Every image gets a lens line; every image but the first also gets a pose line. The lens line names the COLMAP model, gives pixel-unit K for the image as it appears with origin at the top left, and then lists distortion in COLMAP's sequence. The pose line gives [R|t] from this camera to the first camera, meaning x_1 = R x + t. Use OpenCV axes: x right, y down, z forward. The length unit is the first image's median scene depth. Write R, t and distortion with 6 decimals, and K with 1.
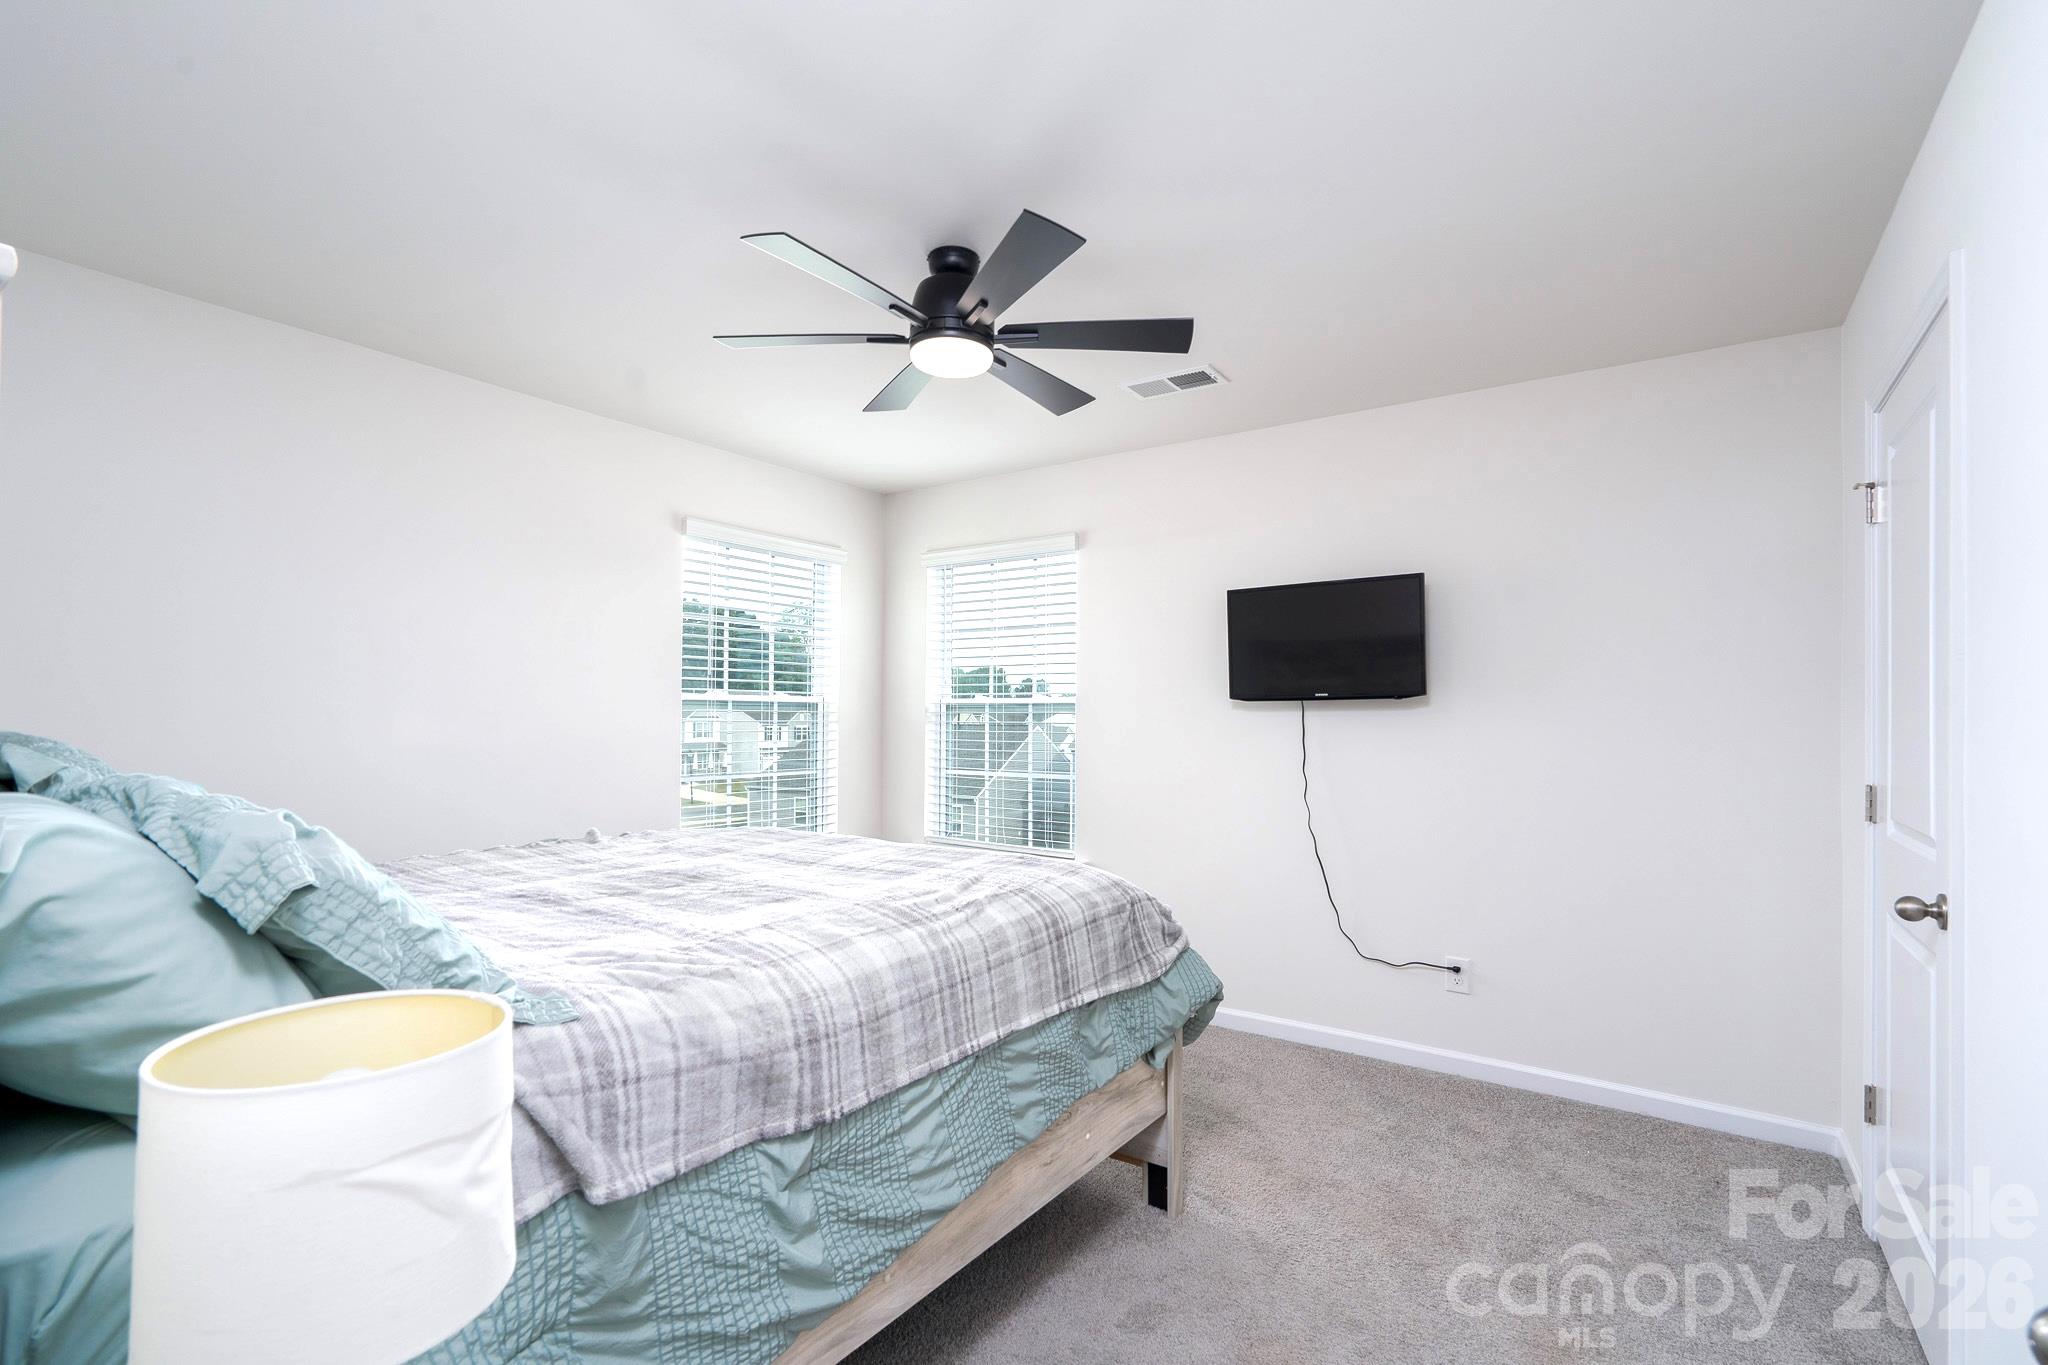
lens RADIAL K [[939.7, 0, 1031.4], [0, 939.7, 702.9], [0, 0, 1]] dist [-0.000572, 0.000365]
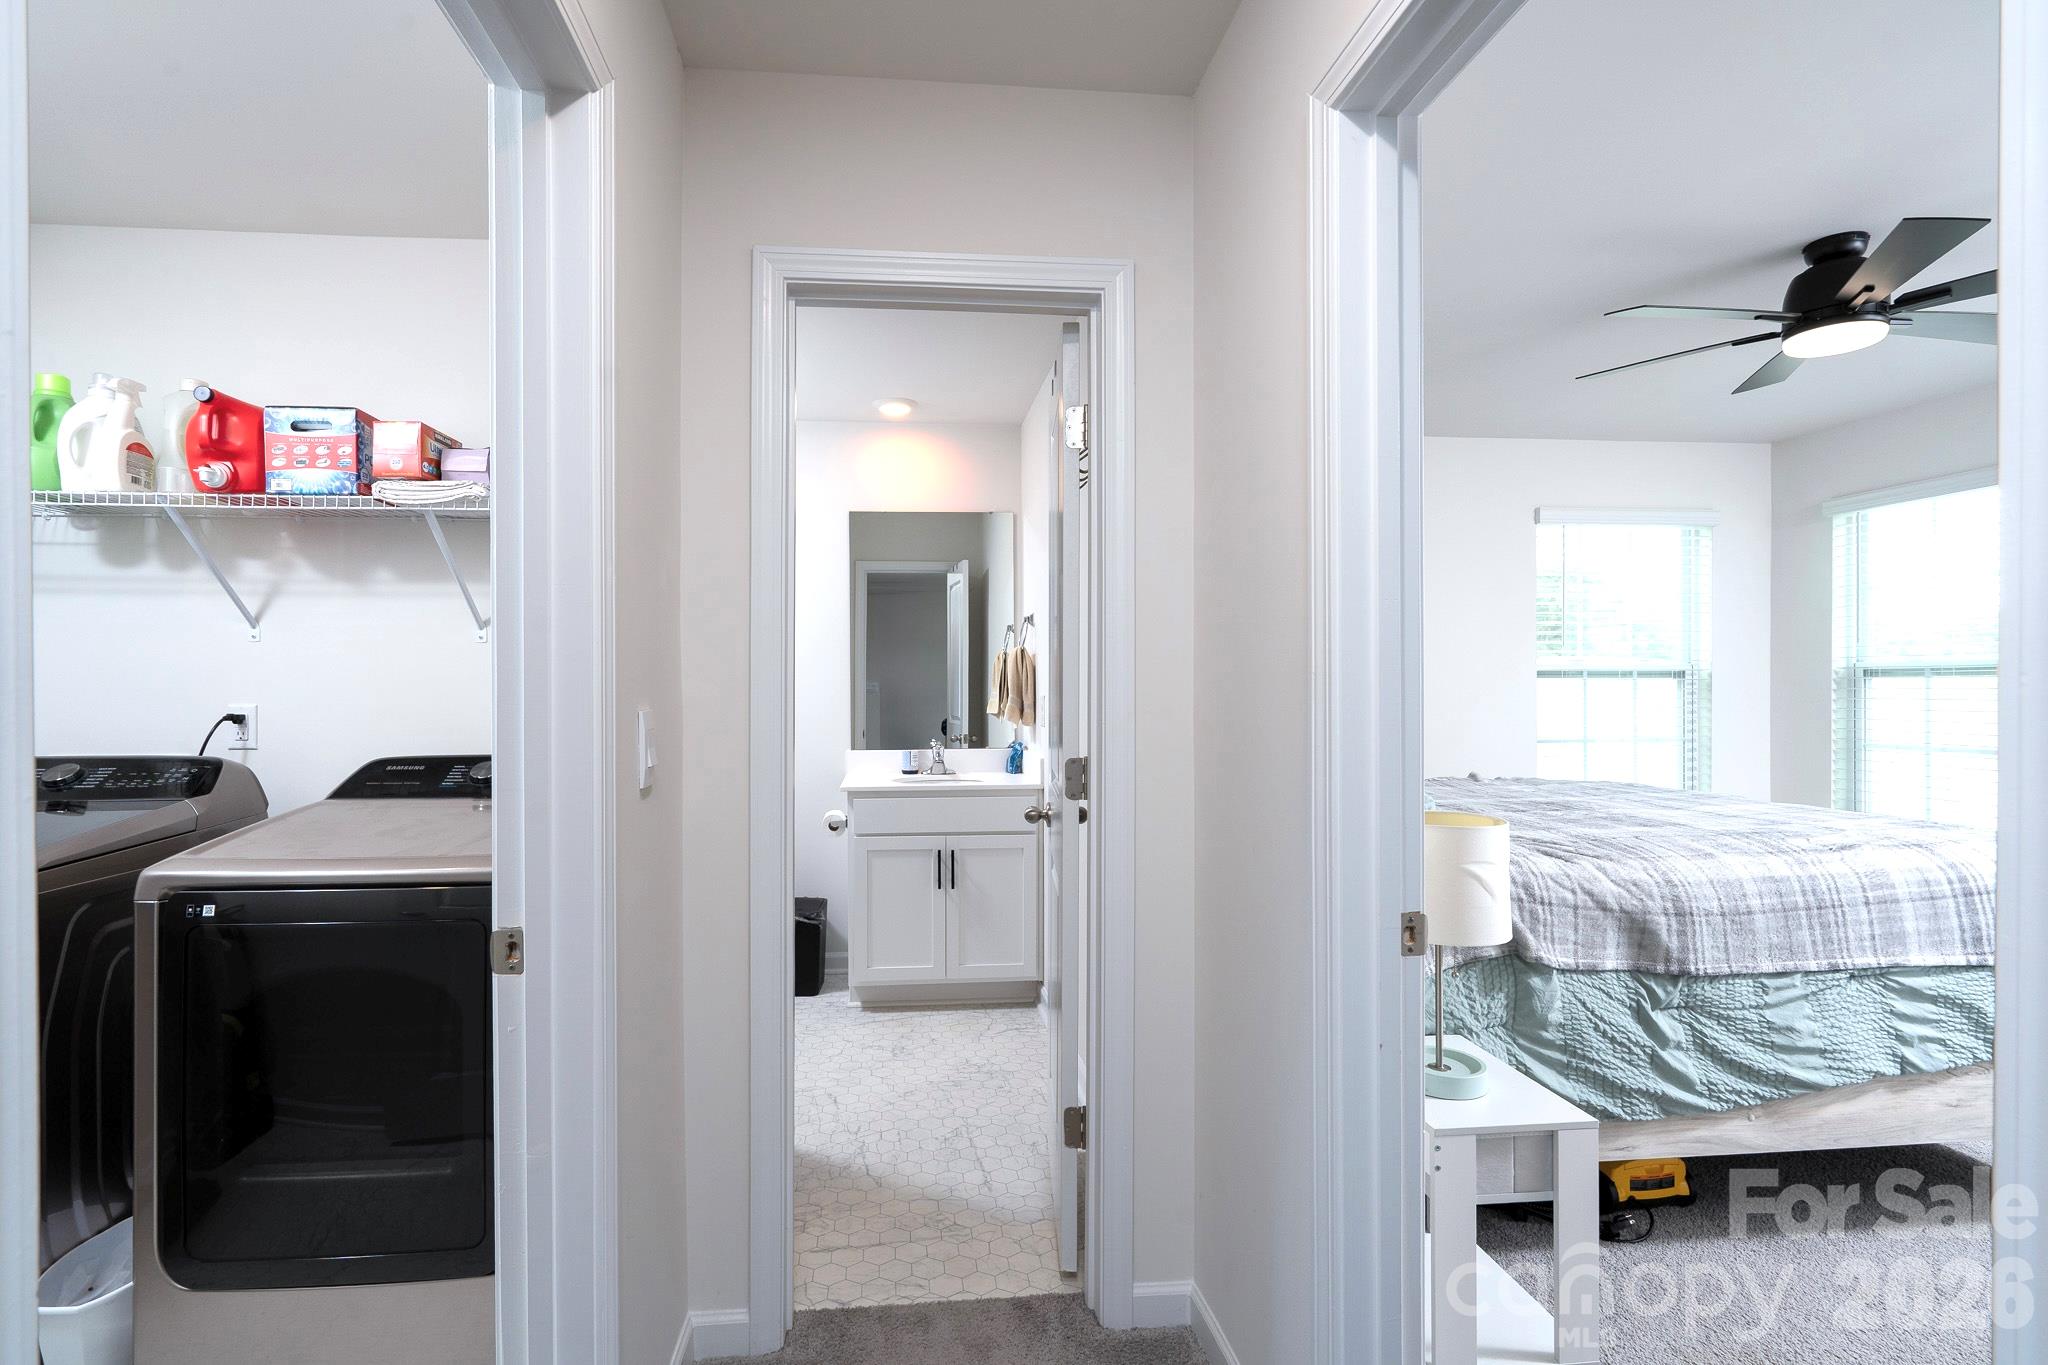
lens RADIAL K [[939.7, 0, 971.8], [0, 939.7, 680.5], [0, 0, 1]] dist [-0.000572, 0.000365]
pose [[0.641825, -0.006486, -0.766824, 0.142600], [0.016842, 0.999842, 0.005640, -0.013351], [0.766666, -0.016535, 0.641833, -0.600406]]
